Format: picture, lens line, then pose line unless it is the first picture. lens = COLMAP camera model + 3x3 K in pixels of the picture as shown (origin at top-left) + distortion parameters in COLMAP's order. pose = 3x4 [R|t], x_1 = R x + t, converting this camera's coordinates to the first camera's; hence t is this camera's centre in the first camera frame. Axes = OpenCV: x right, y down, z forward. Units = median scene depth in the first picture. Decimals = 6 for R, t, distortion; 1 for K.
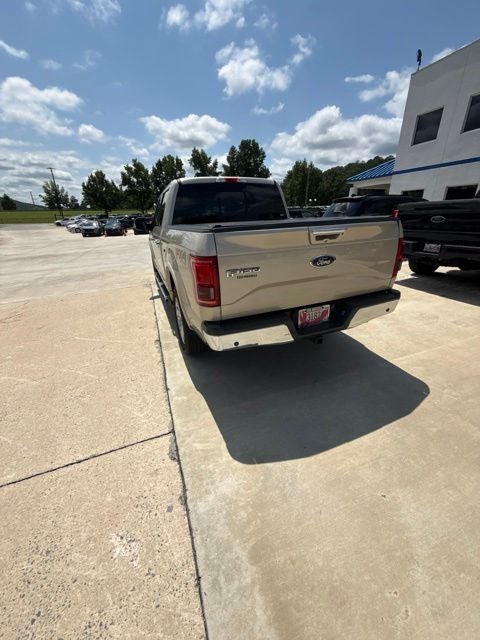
lens RADIAL K [[253.8, 0, 240.0], [0, 253.8, 320.0], [0, 0, 1]] dist [-0.000861, 0.000019]
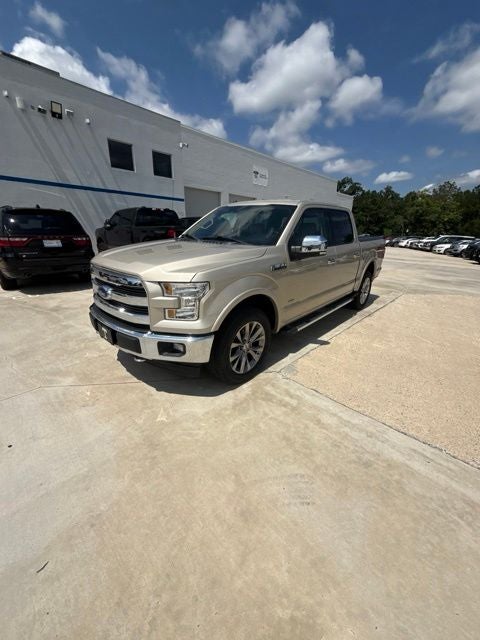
lens RADIAL K [[253.8, 0, 239.3], [0, 253.8, 320.8], [0, 0, 1]] dist [-0.001159, 0.000300]
pose [[-0.445349, -0.286053, 0.848433, -1.308896], [0.337559, 0.824026, 0.455011, -0.867079], [-0.829288, 0.489035, -0.270420, 2.138040]]
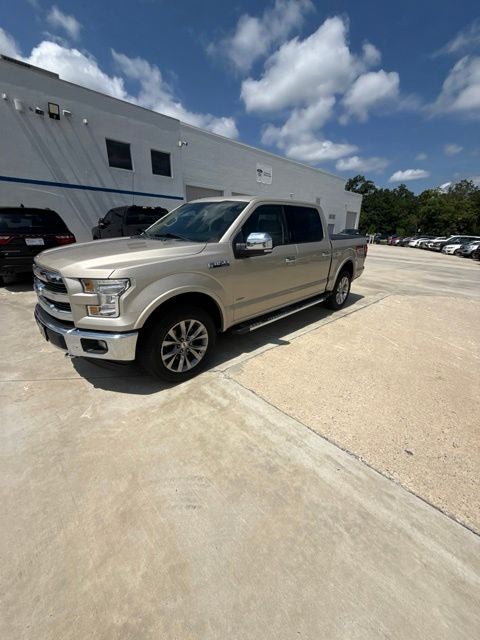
lens RADIAL K [[253.7, 0, 239.0], [0, 253.7, 322.7], [0, 0, 1]] dist [-0.001537, -0.000559]
pose [[-0.408481, -0.299562, 0.862210, -1.392322], [0.342546, 0.825259, 0.449009, -0.779247], [-0.846053, 0.478759, -0.234489, 1.945403]]
